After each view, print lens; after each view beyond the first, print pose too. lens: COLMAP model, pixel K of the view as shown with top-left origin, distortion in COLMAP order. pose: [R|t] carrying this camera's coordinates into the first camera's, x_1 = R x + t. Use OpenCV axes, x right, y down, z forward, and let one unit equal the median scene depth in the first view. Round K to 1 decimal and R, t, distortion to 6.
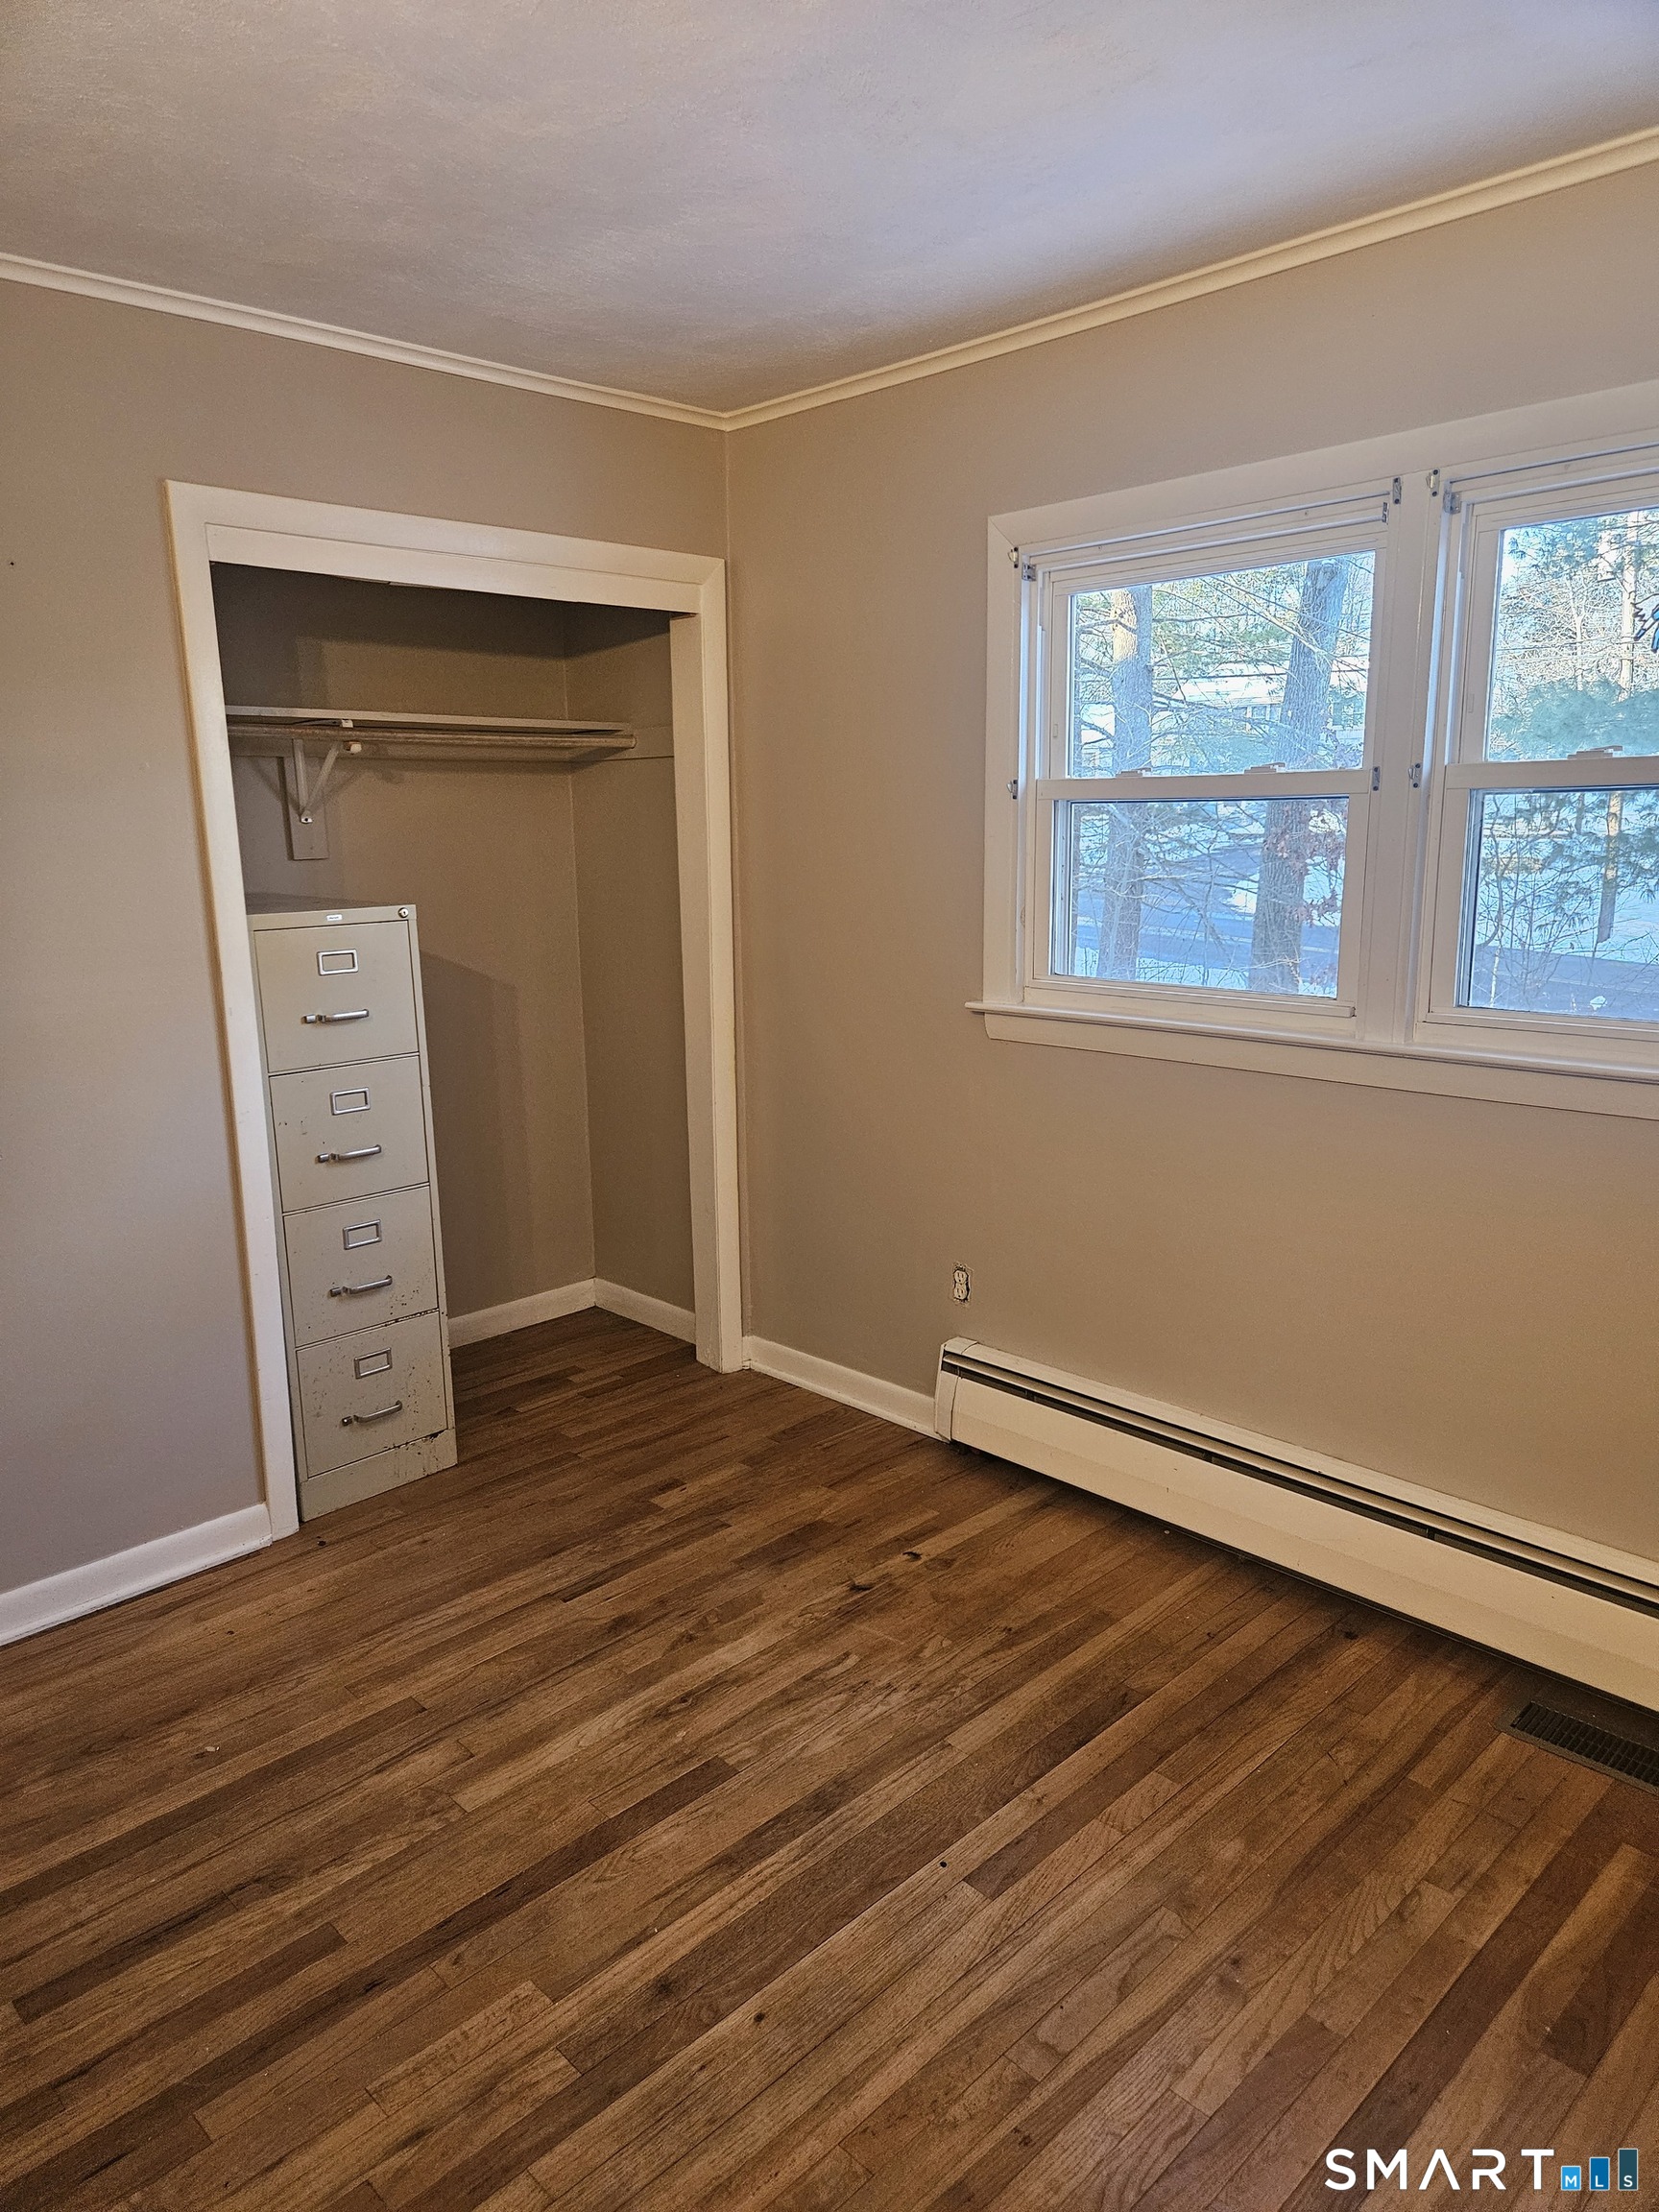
lens RADIAL K [[1460.6, 0, 829.5], [0, 1460.6, 1106.0], [0, 0, 1]] dist [0.063456, -0.054909]
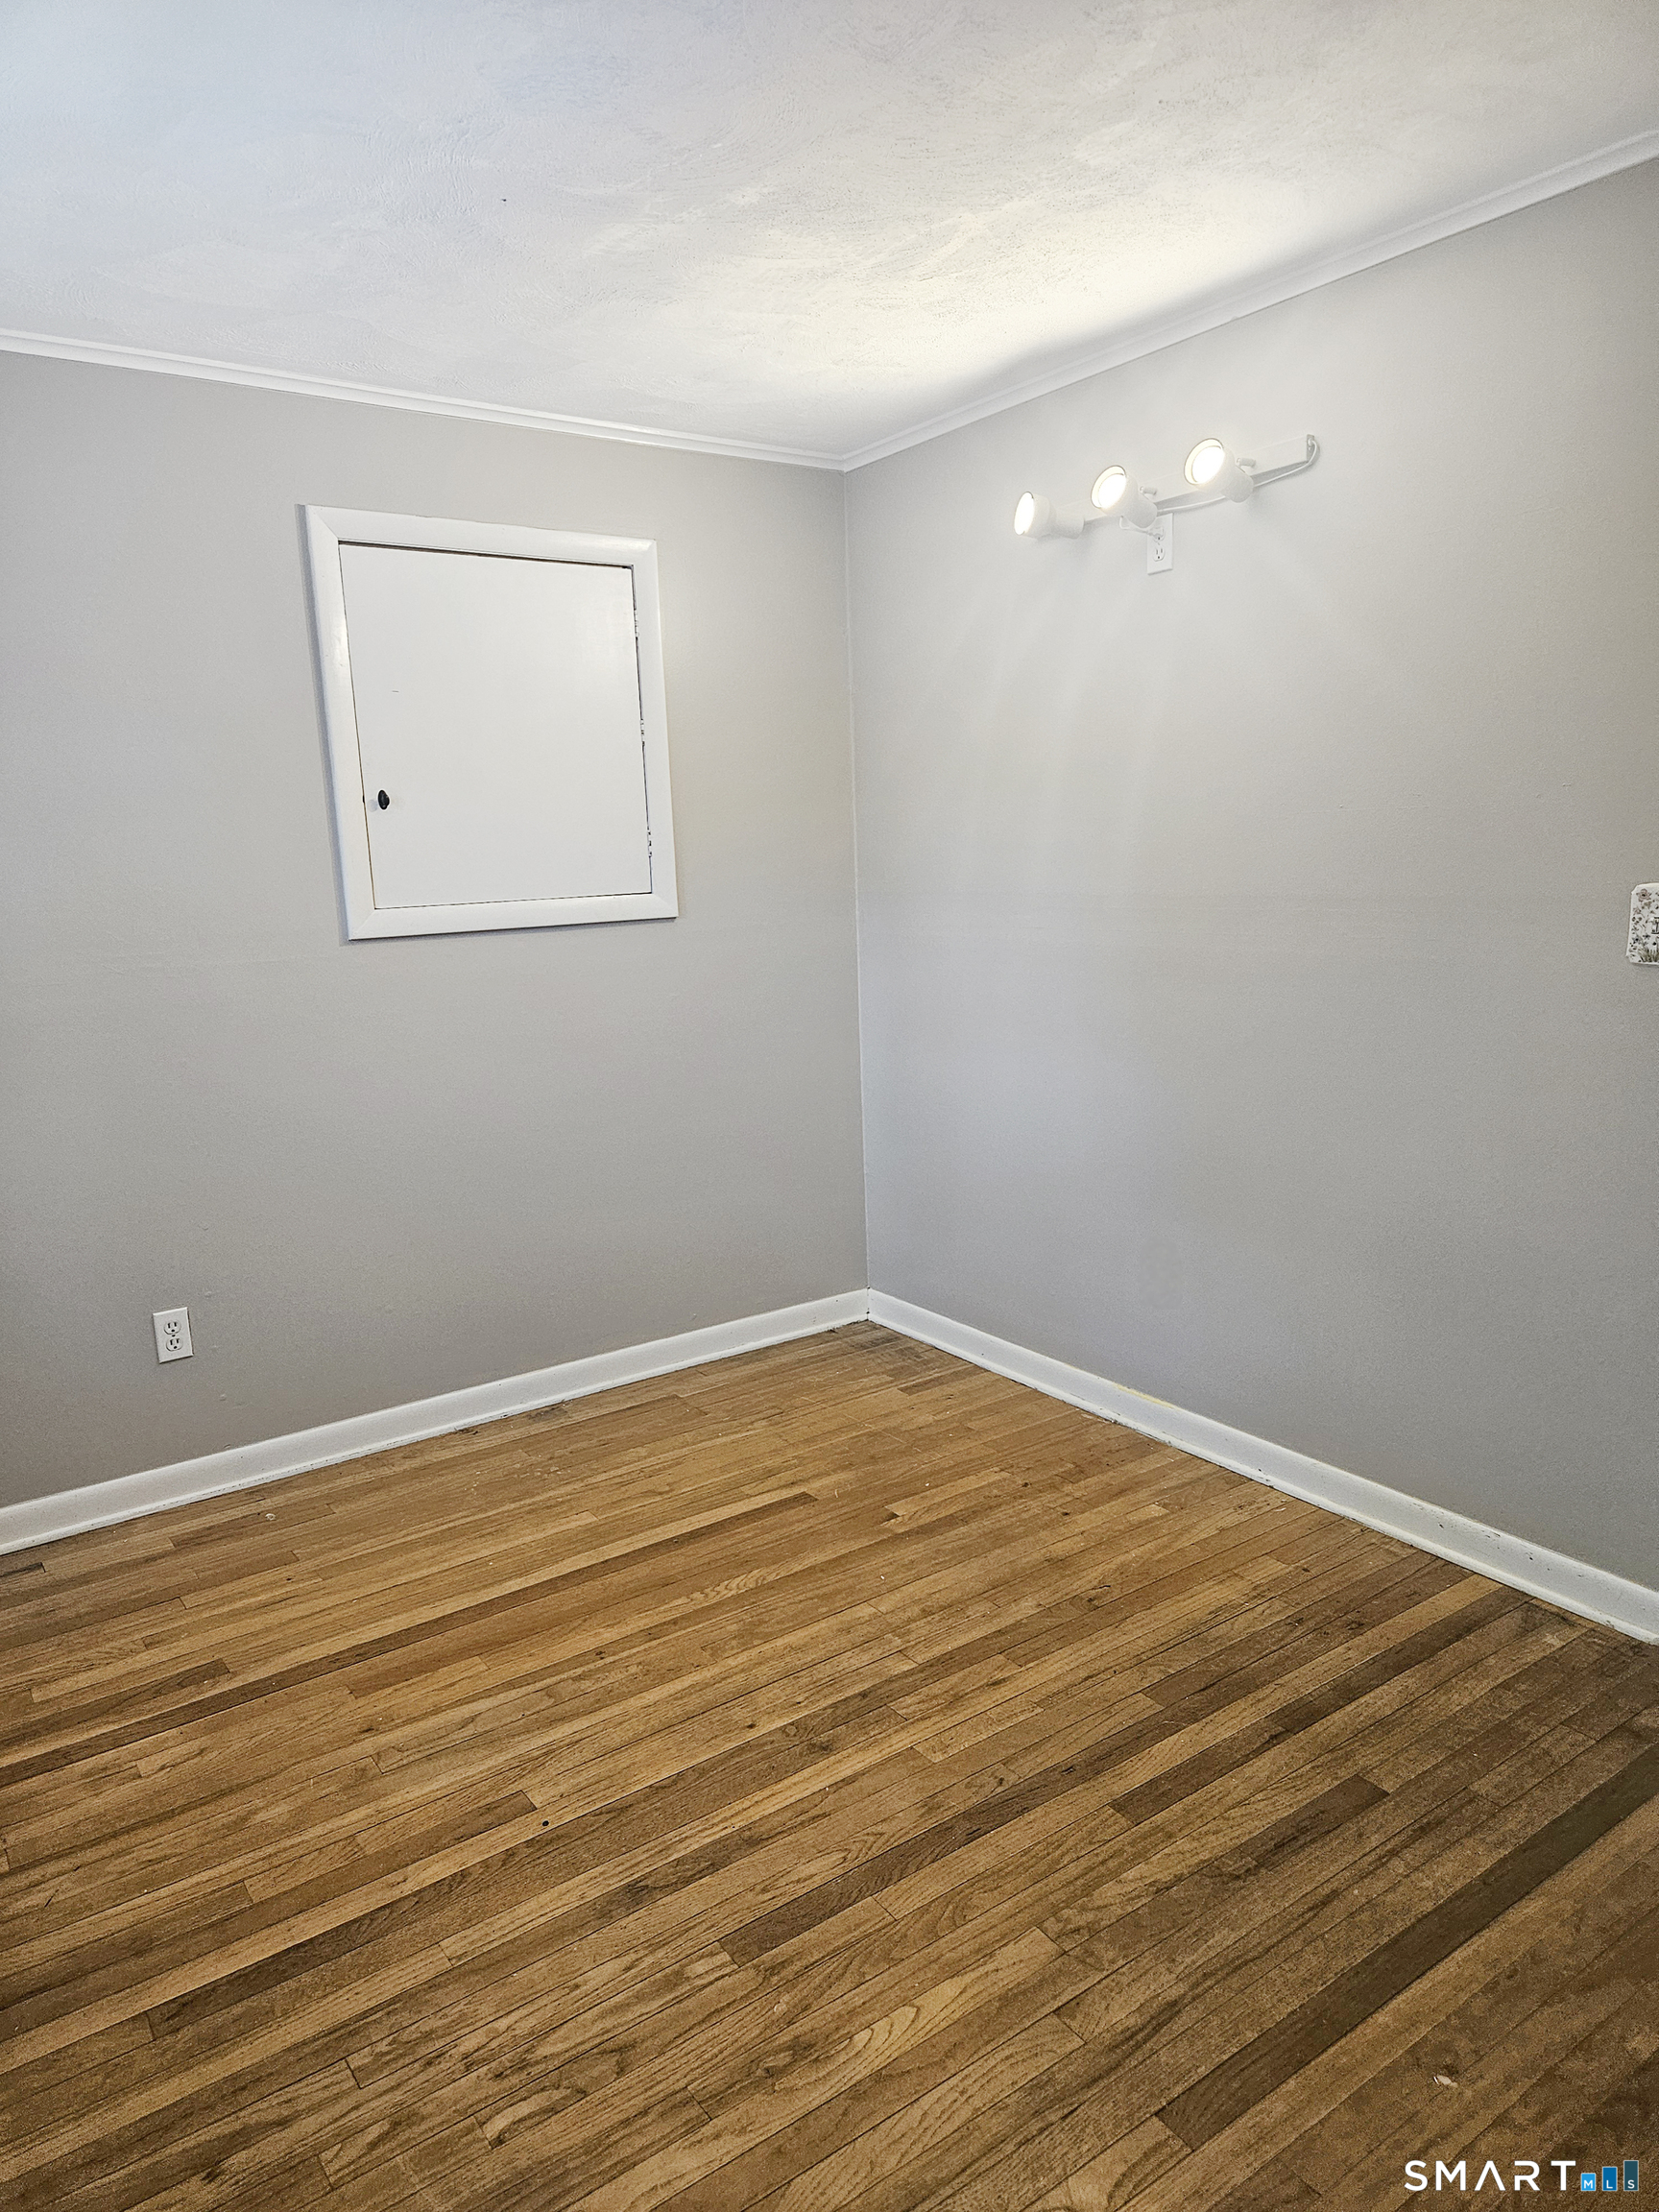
lens RADIAL K [[1471.7, 0, 823.1], [0, 1471.7, 1101.0], [0, 0, 1]] dist [0.062524, -0.046155]
pose [[-0.985860, 0.024479, 0.165773, -0.278792], [0.084422, 0.927110, 0.365159, -0.291937], [-0.144751, 0.373990, -0.916067, 1.637844]]
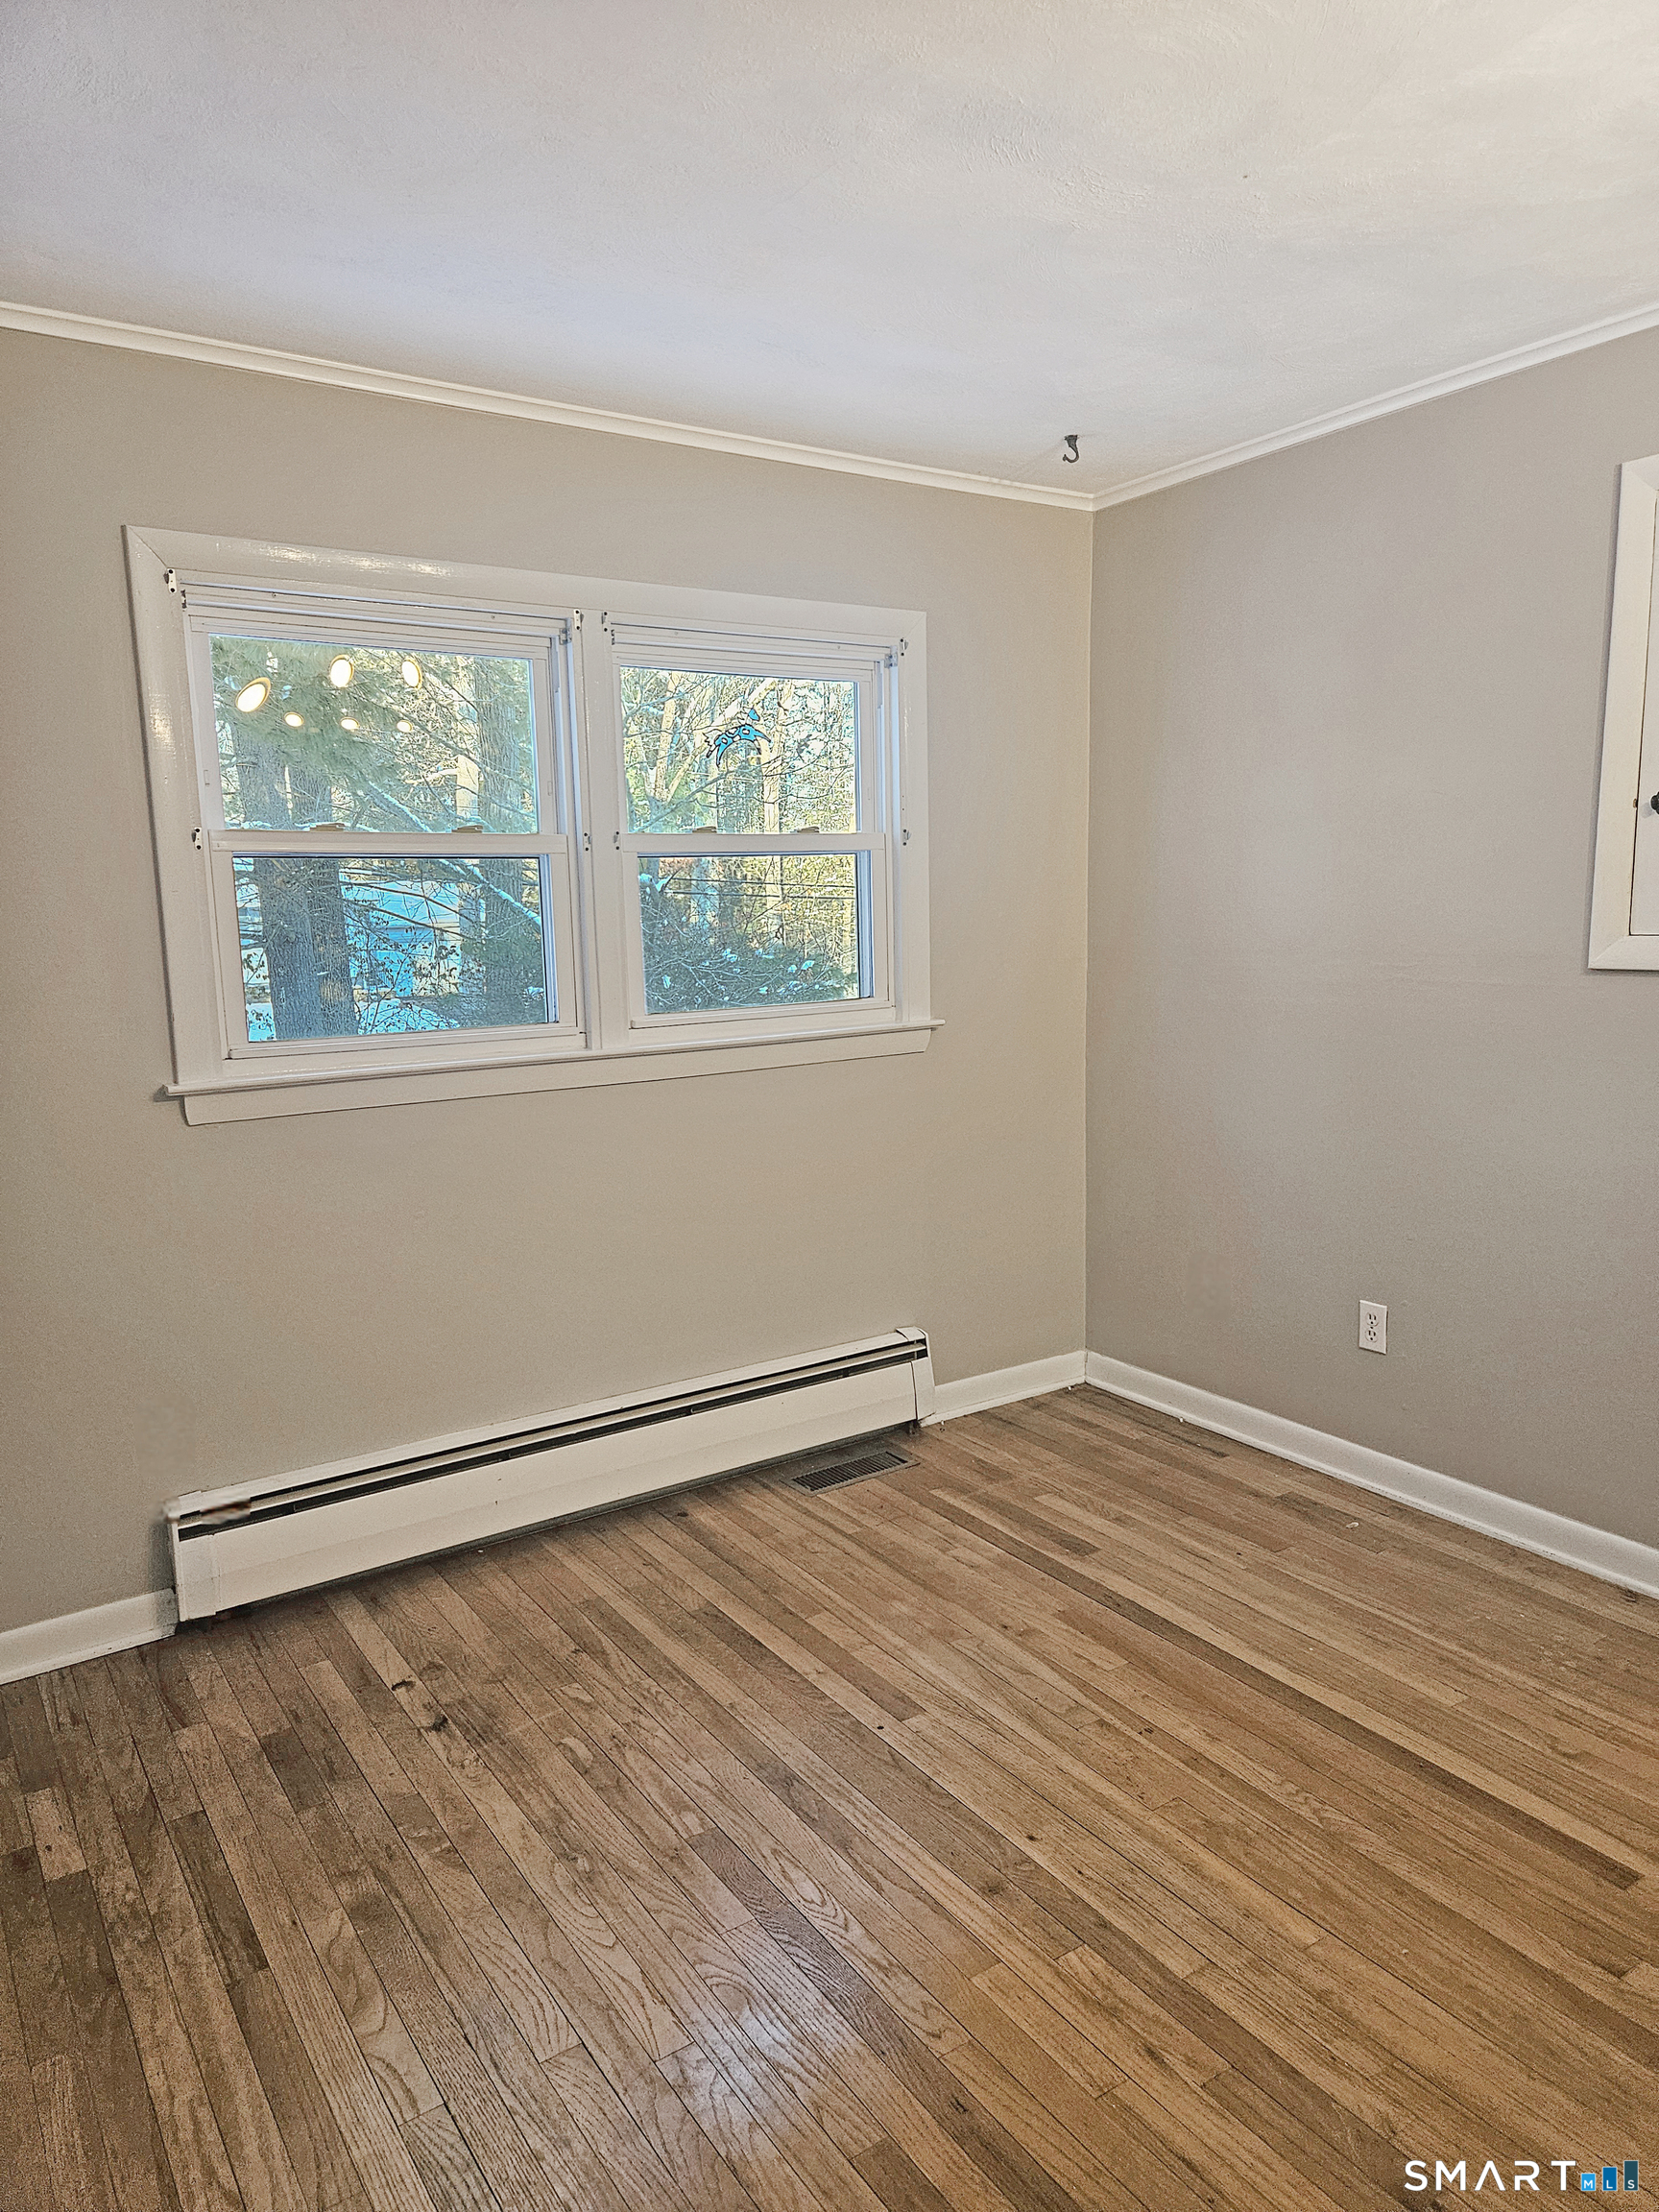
lens RADIAL K [[1471.7, 0, 823.1], [0, 1471.7, 1101.0], [0, 0, 1]] dist [0.062524, -0.046155]
pose [[0.182669, -0.124271, 0.975289, -0.971316], [0.213290, 0.973365, 0.084077, -0.078539], [-0.959760, 0.192661, 0.204309, 0.669022]]
